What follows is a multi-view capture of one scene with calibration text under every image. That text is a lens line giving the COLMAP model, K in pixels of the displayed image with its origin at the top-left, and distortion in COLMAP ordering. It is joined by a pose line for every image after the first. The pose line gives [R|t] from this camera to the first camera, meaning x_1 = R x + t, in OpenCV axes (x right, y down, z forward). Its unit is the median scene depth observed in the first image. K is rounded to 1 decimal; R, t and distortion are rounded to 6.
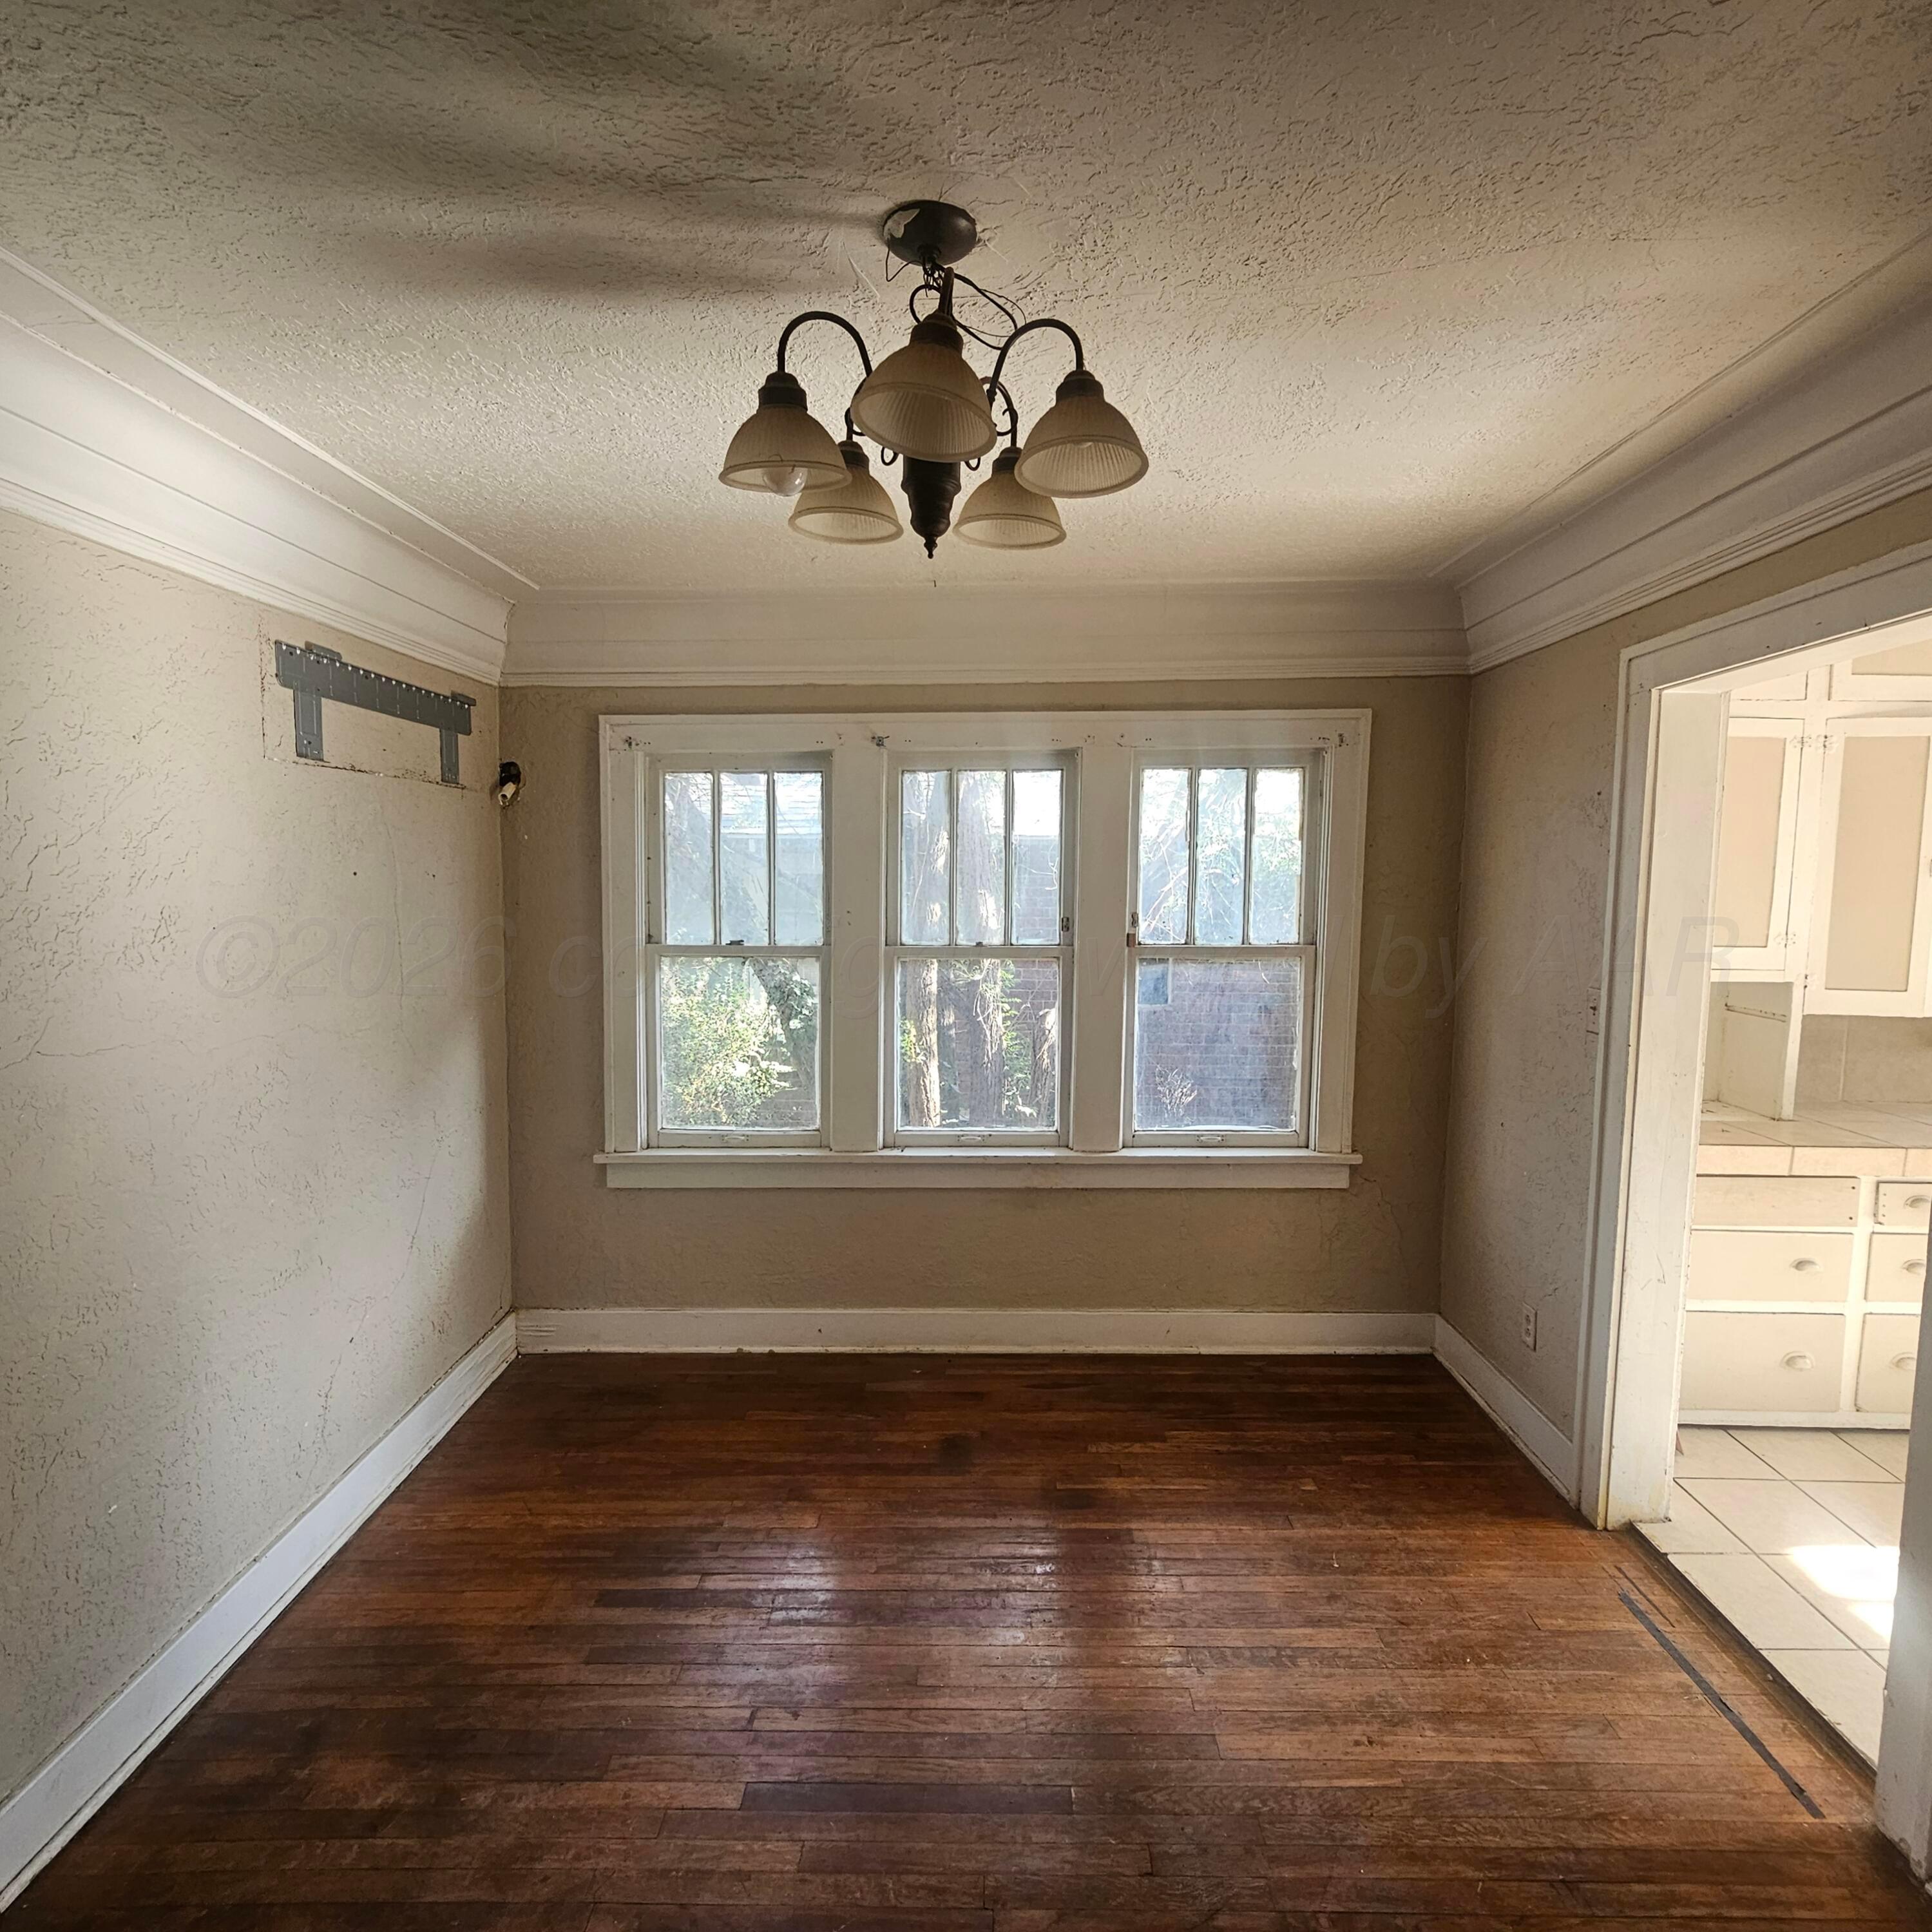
lens RADIAL K [[1071.5, 0, 978.6], [0, 1071.5, 963.7], [0, 0, 1]] dist [0.001453, 0.000113]
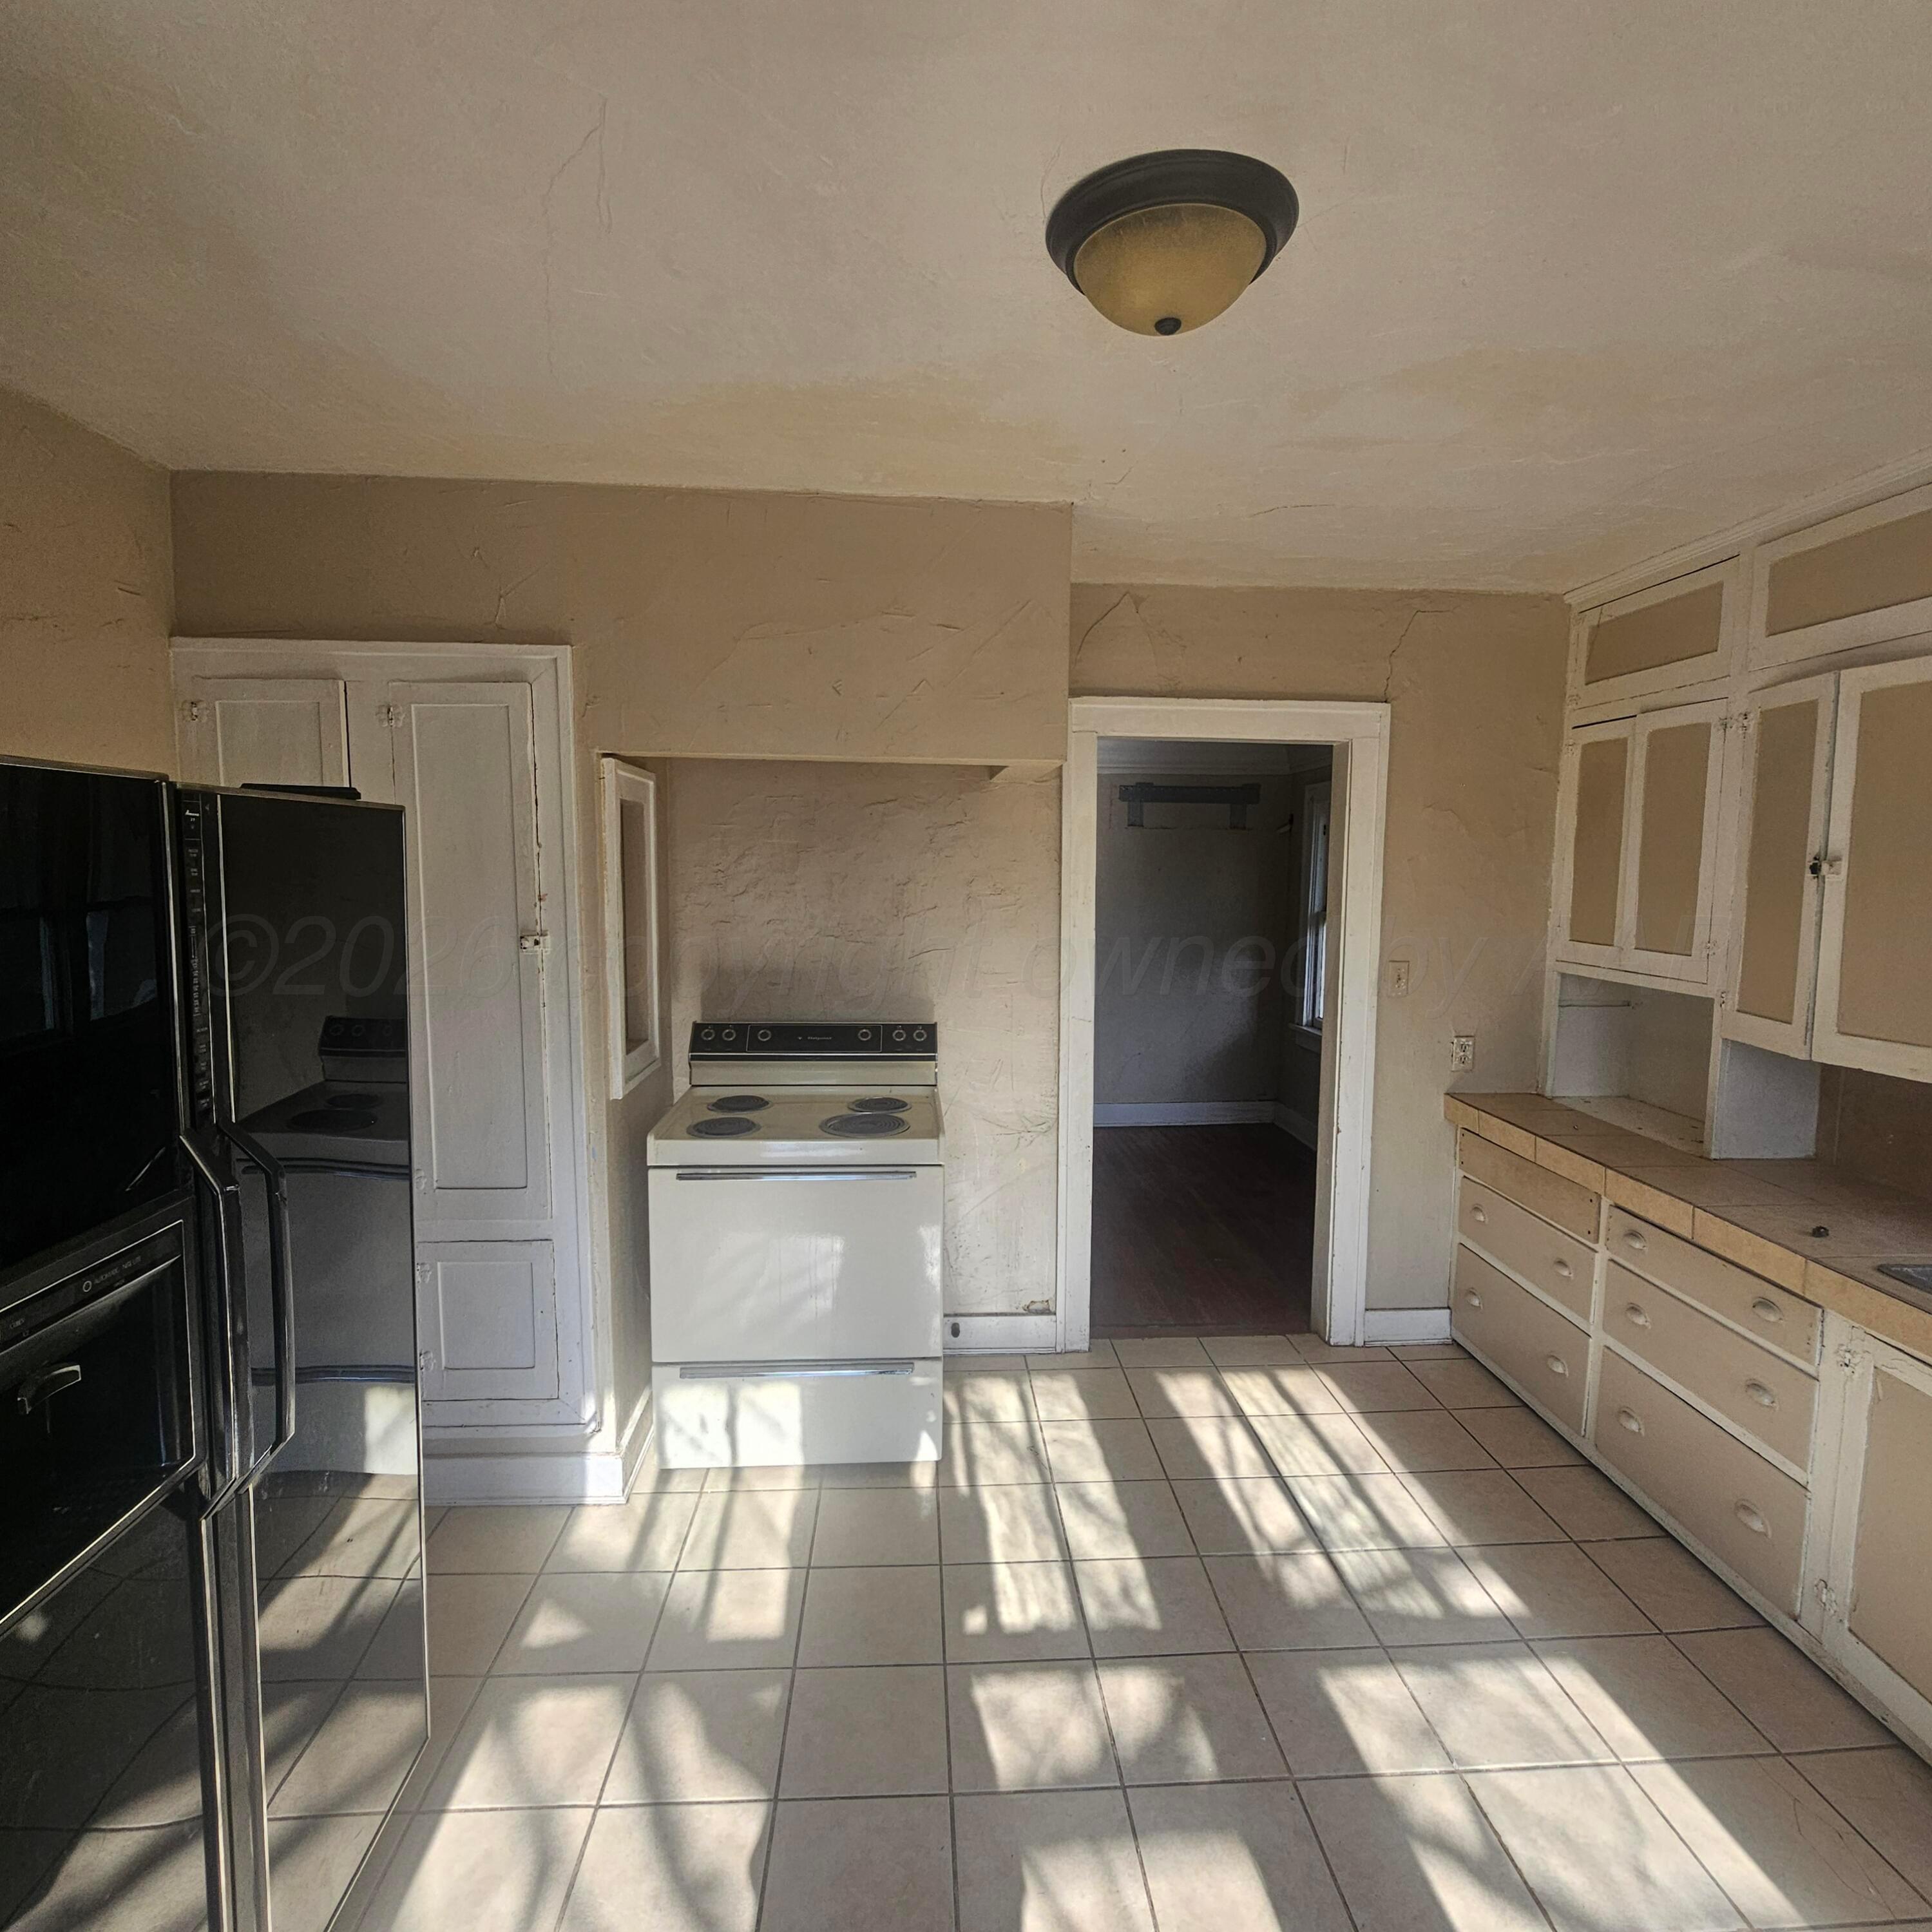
lens RADIAL K [[1055.0, 0, 968.4], [0, 1055.0, 961.2], [0, 0, 1]] dist [-0.003947, -0.000768]
pose [[0.076715, 0.087606, -0.993197, 1.590680], [-0.087215, 0.992904, 0.080843, -0.029687], [0.993231, 0.080420, 0.083811, 0.330753]]
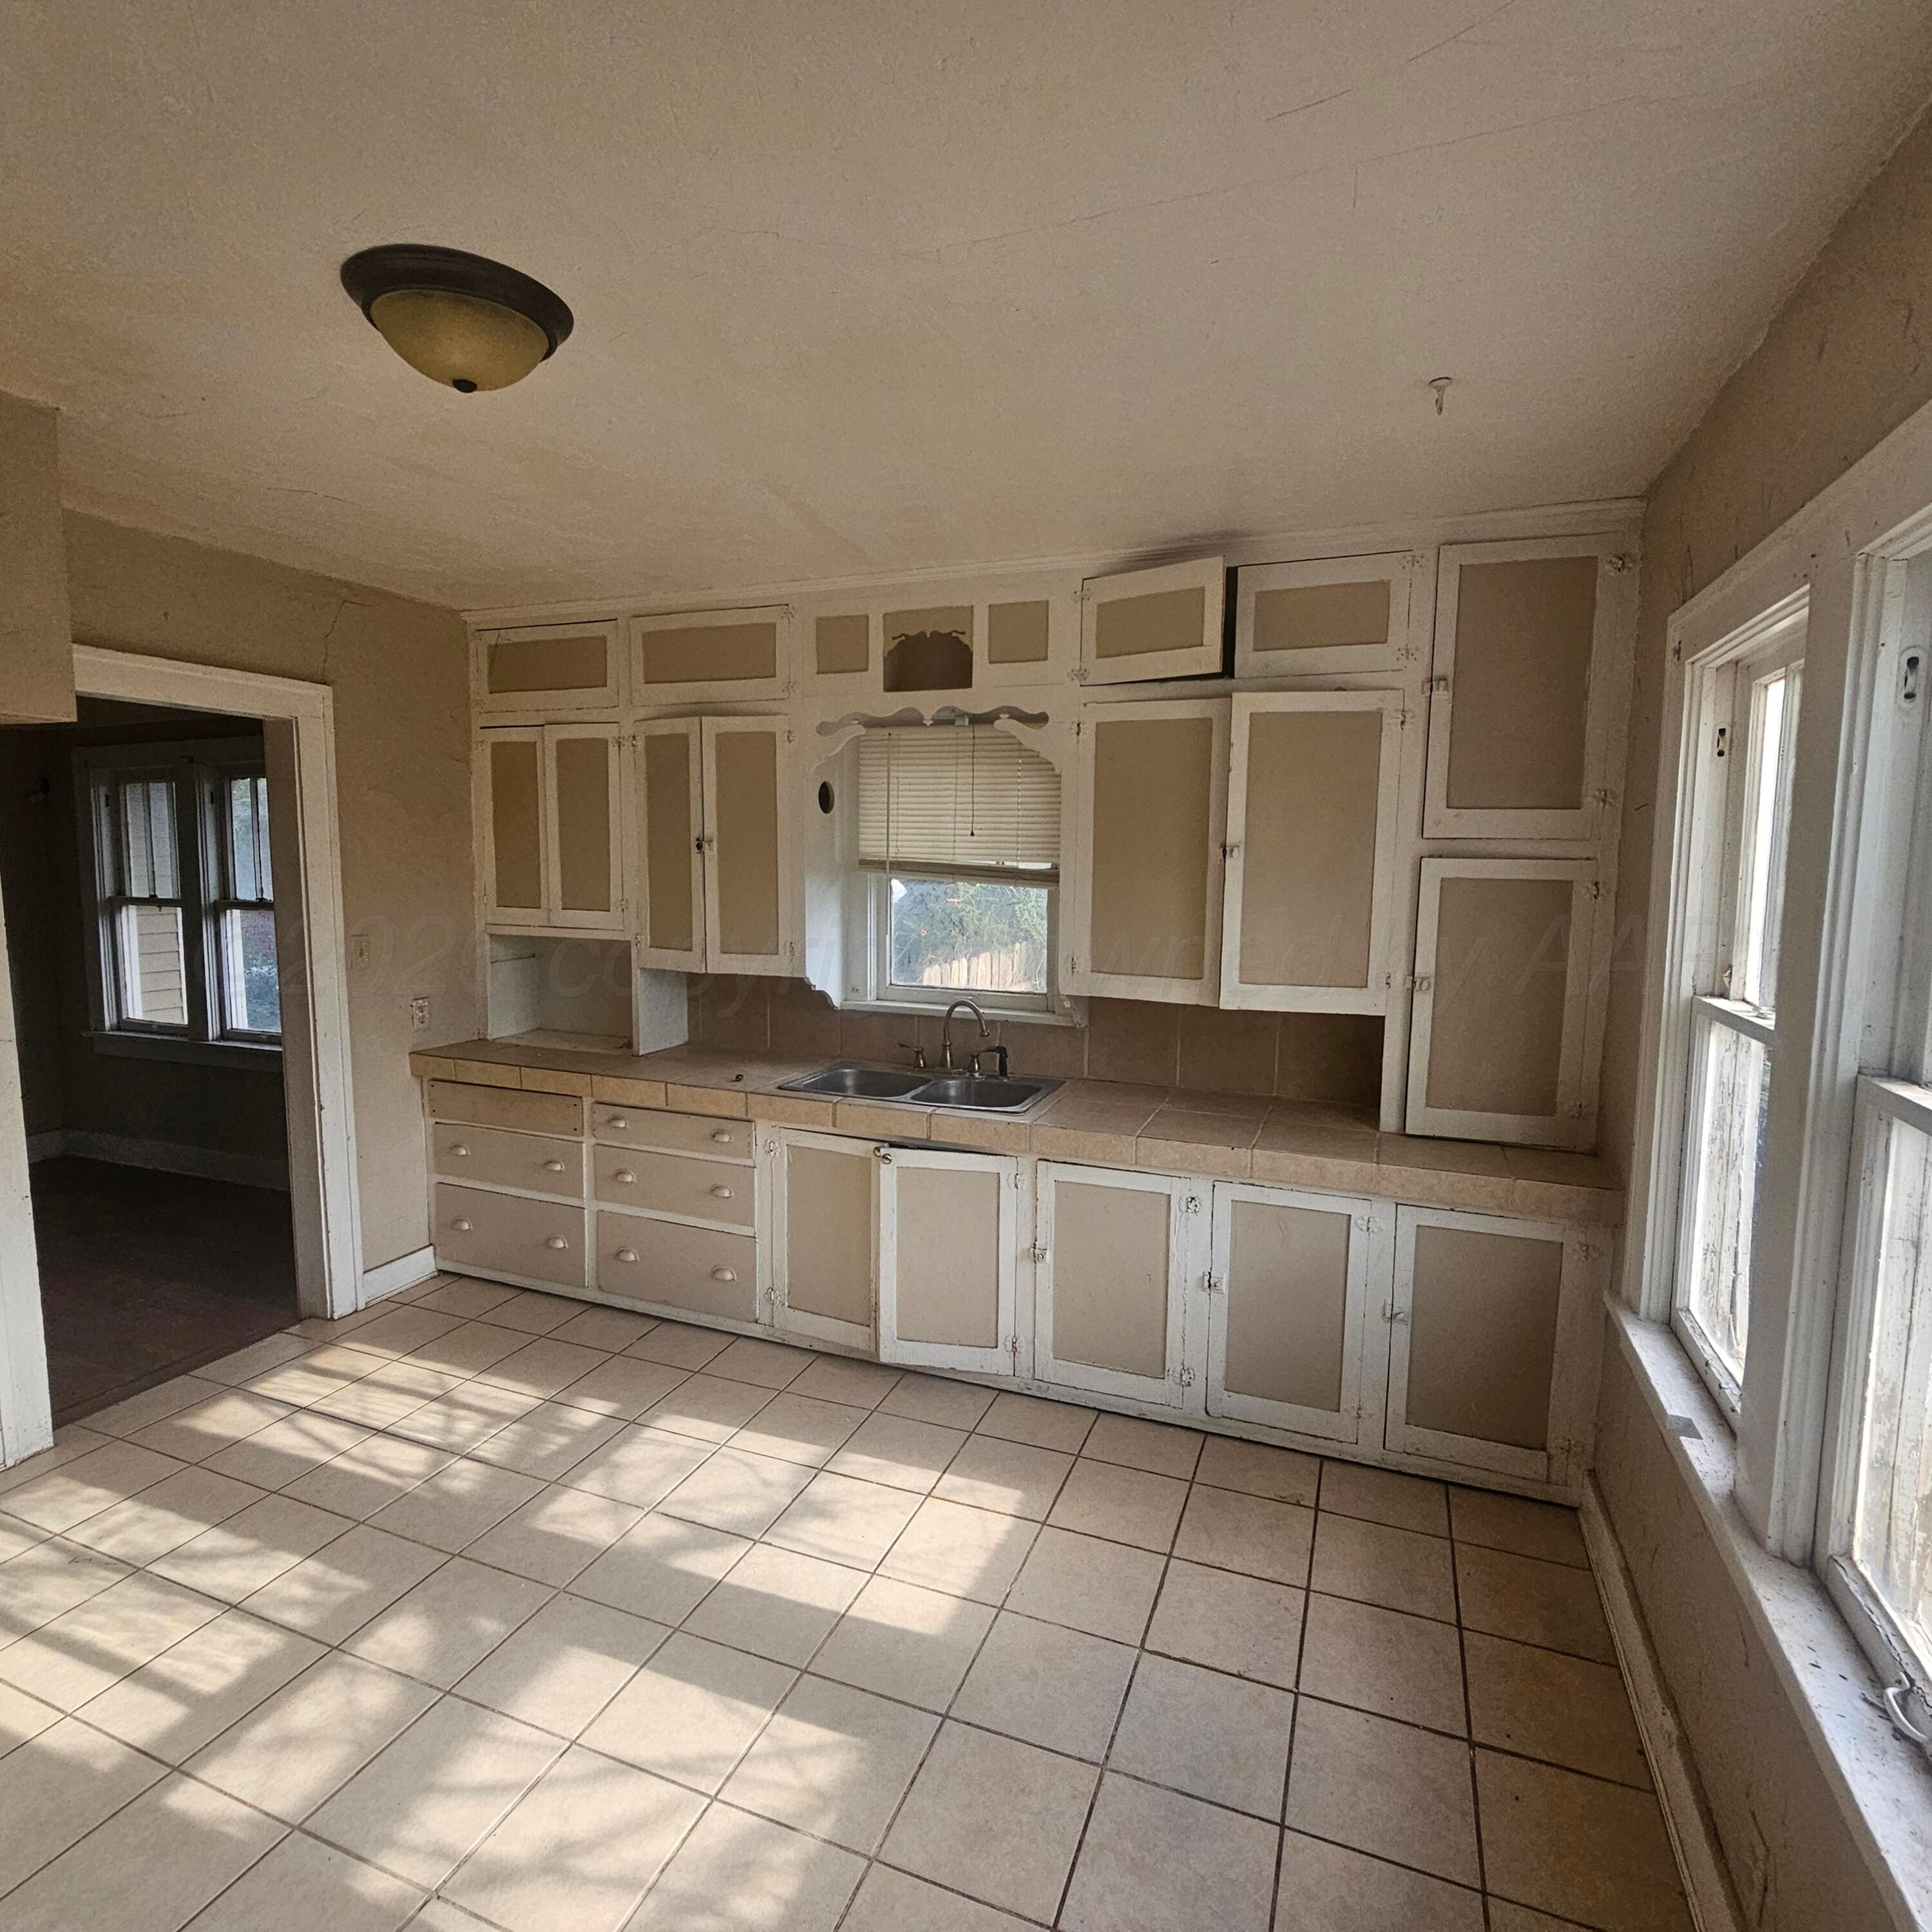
lens RADIAL K [[1055.0, 0, 968.4], [0, 1055.0, 961.2], [0, 0, 1]] dist [-0.003947, -0.000768]
pose [[0.937610, 0.037750, -0.345634, 1.556827], [-0.029907, 0.999161, 0.027997, -0.003918], [0.346401, -0.015913, 0.937952, 0.018883]]
